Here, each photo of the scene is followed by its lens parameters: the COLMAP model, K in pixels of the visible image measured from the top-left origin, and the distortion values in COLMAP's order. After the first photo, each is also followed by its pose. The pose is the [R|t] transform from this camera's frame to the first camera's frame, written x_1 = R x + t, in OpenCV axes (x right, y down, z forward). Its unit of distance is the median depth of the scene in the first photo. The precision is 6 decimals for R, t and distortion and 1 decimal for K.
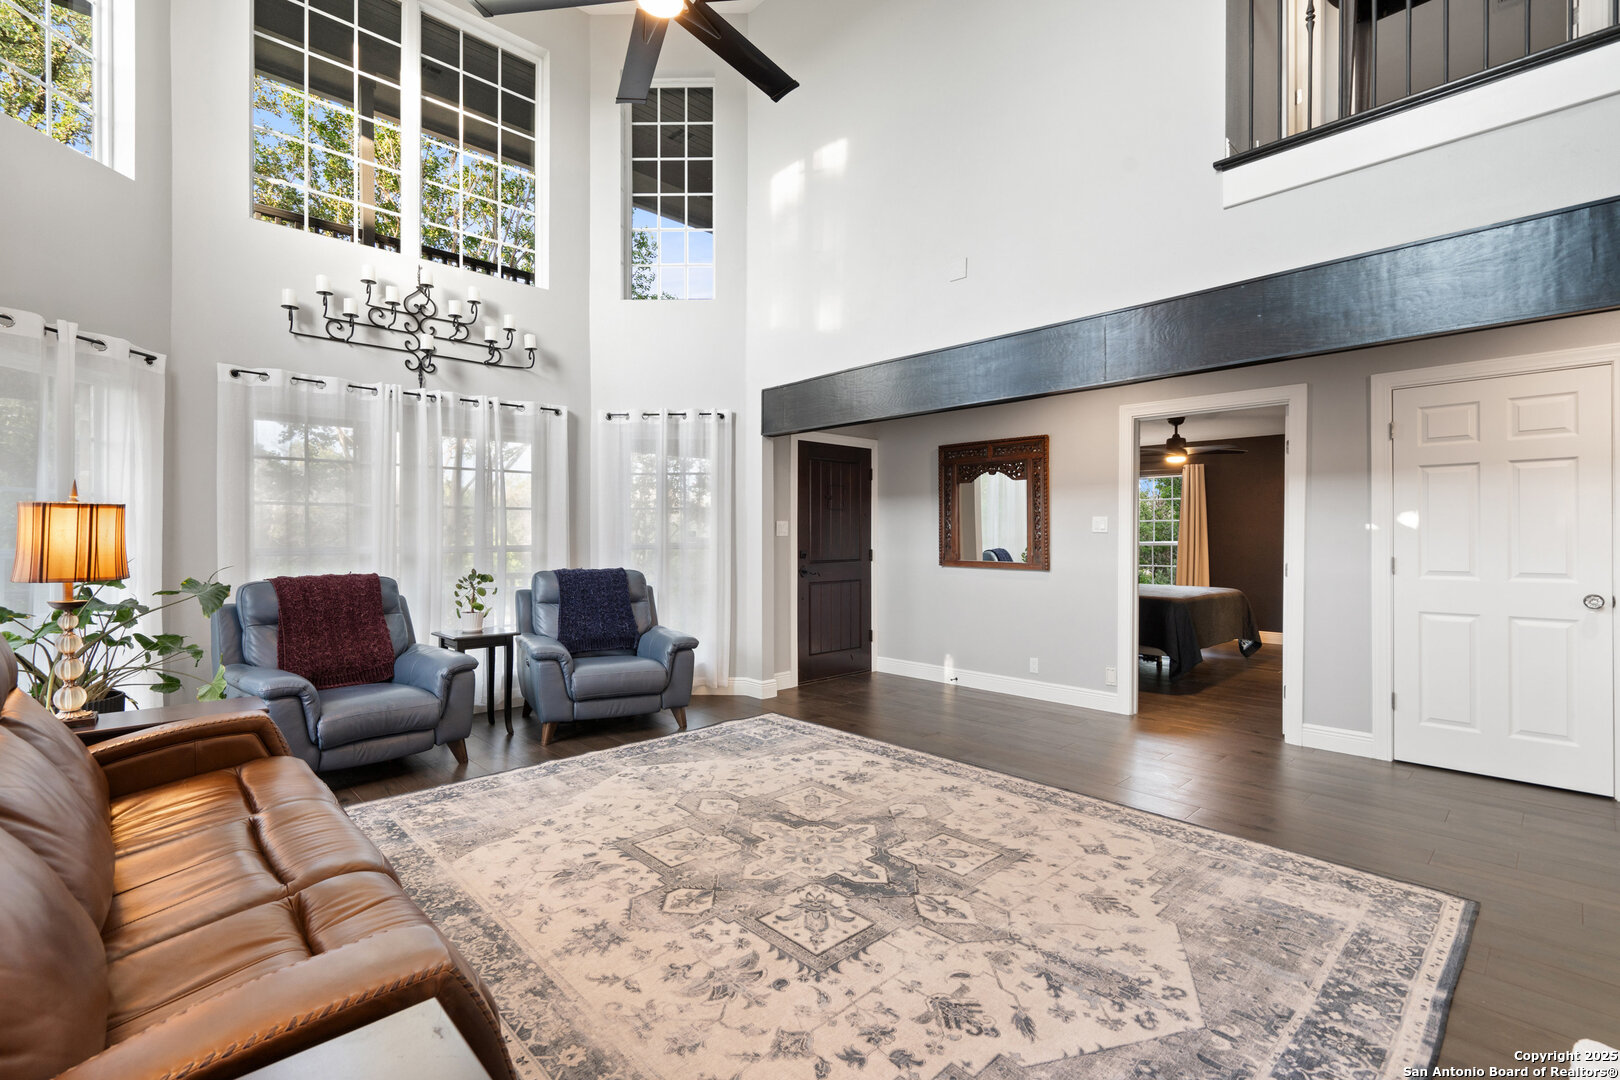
lens RADIAL K [[735.7, 0, 808.8], [0, 735.7, 531.1], [0, 0, 1]] dist [0.003192, 0.001084]
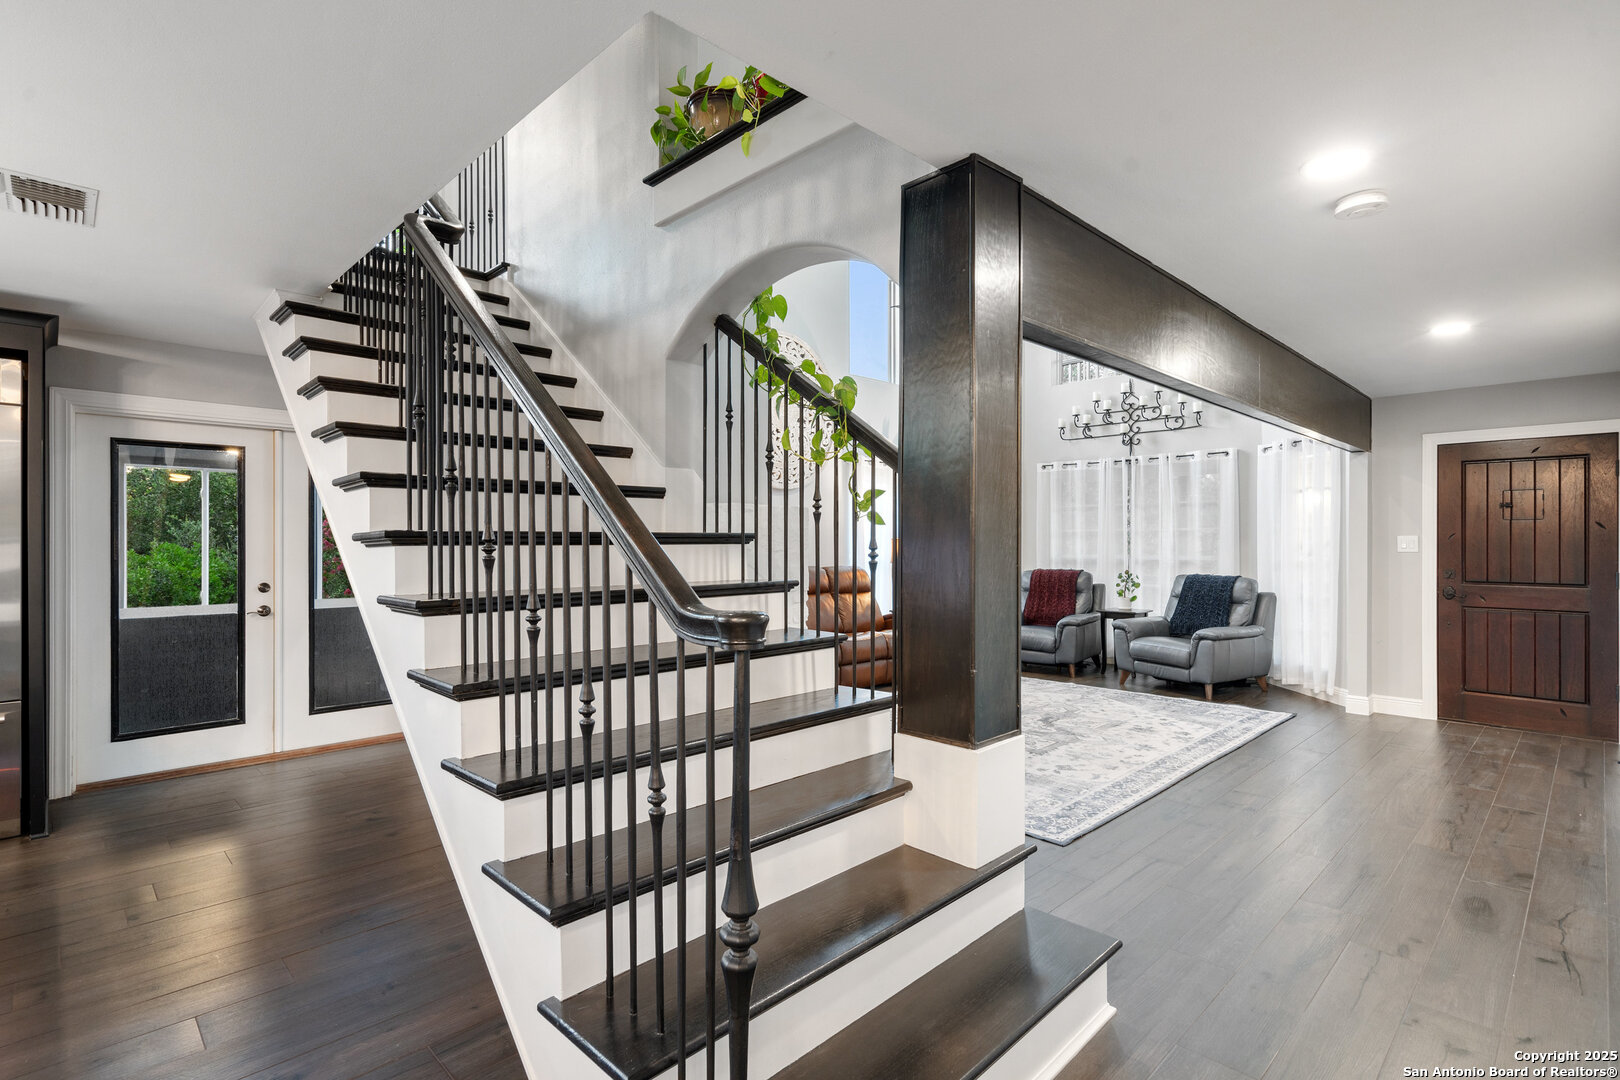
lens RADIAL K [[774.1, 0, 805.5], [0, 774.1, 537.7], [0, 0, 1]] dist [0.006971, 0.000609]
pose [[0.019507, -0.003804, -0.999802, 1.516680], [0.004248, 0.999984, -0.003722, -0.018501], [0.999801, -0.004175, 0.019523, 0.357481]]
